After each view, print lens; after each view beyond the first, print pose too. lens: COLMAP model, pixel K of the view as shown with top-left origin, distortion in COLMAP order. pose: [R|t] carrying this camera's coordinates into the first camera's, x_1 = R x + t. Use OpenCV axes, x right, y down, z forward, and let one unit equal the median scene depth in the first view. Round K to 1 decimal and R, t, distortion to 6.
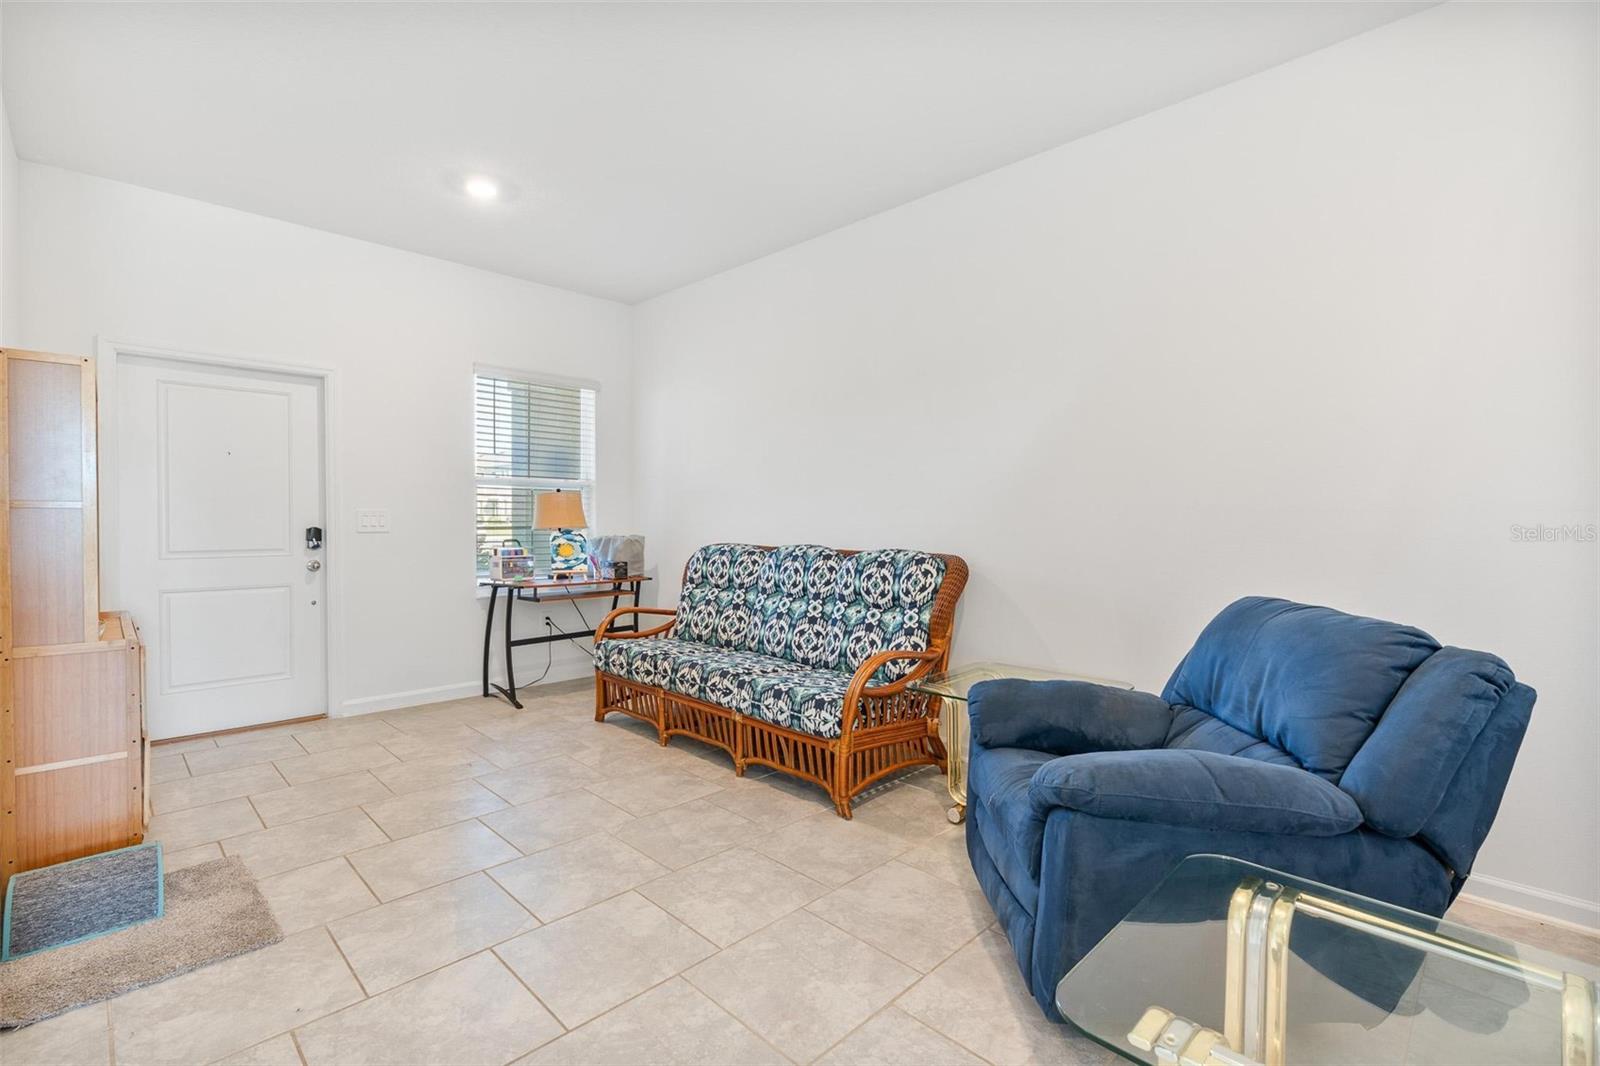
lens RADIAL K [[722.2, 0, 800.0], [0, 722.2, 533.0], [0, 0, 1]] dist [-0.000810, -0.000389]
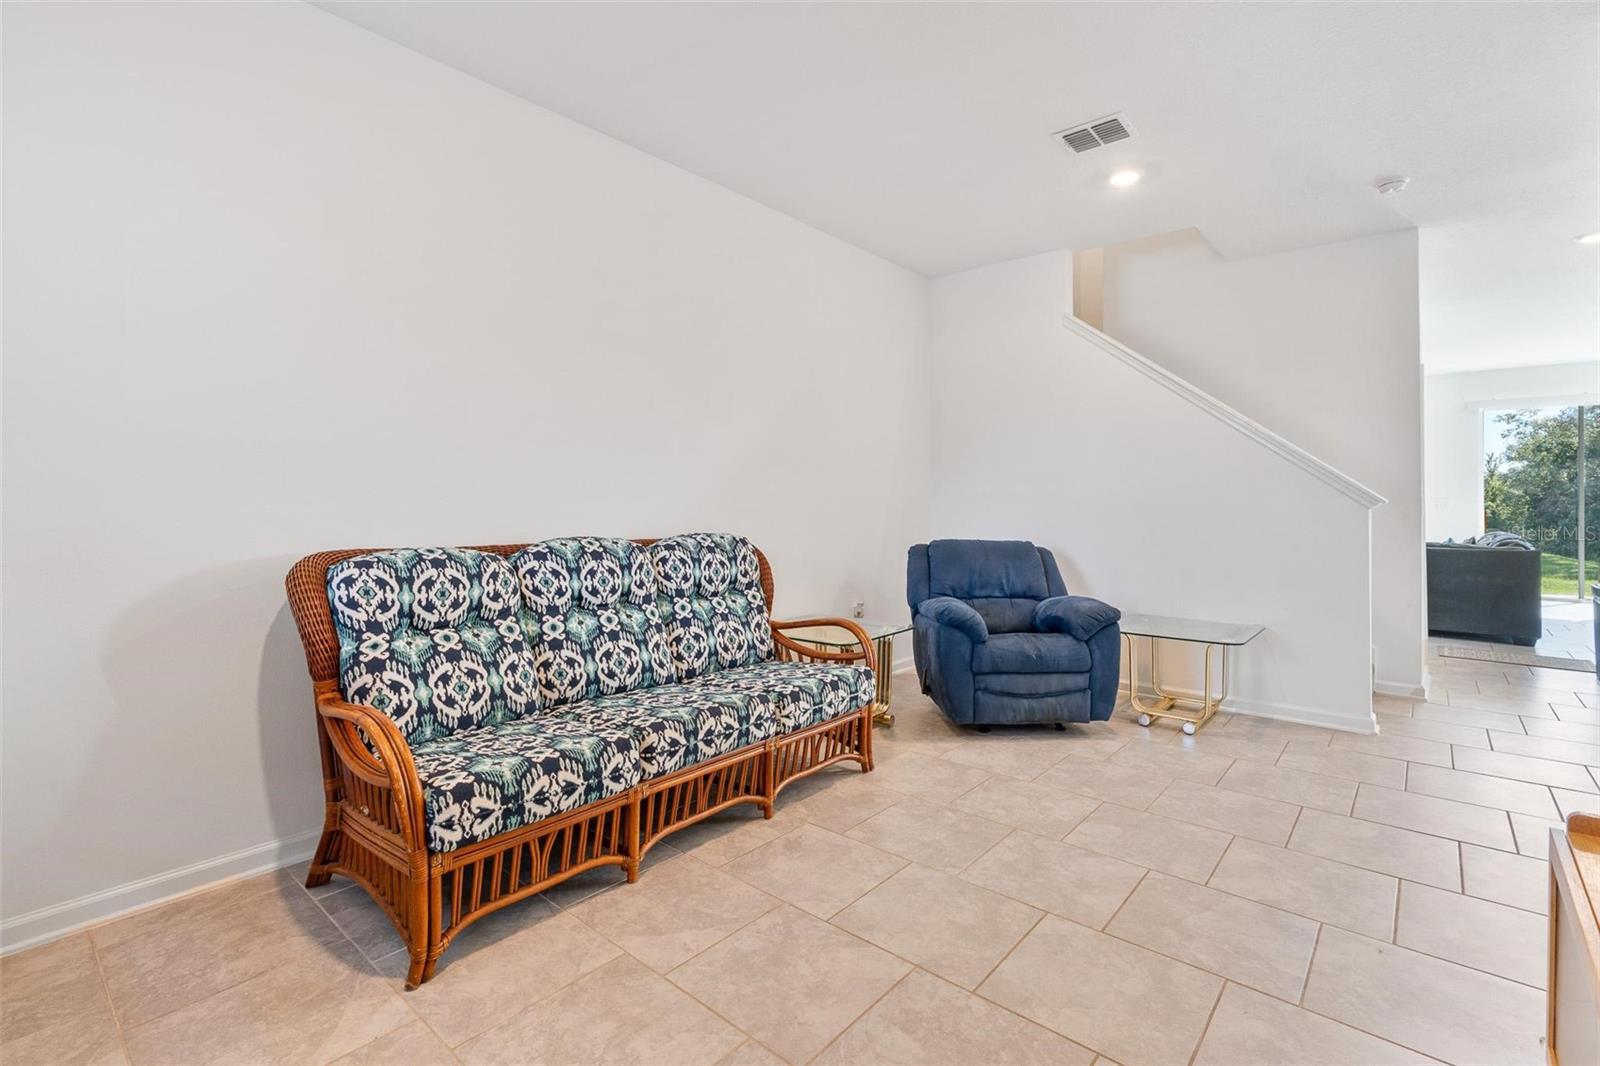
lens RADIAL K [[730.1, 0, 799.0], [0, 730.1, 504.0], [0, 0, 1]] dist [-0.000811, 0.000083]
pose [[-0.073720, -0.001986, 0.997277, -0.905820], [0.017680, 0.999838, 0.003298, -0.019430], [-0.997122, 0.017875, -0.073673, 1.018727]]
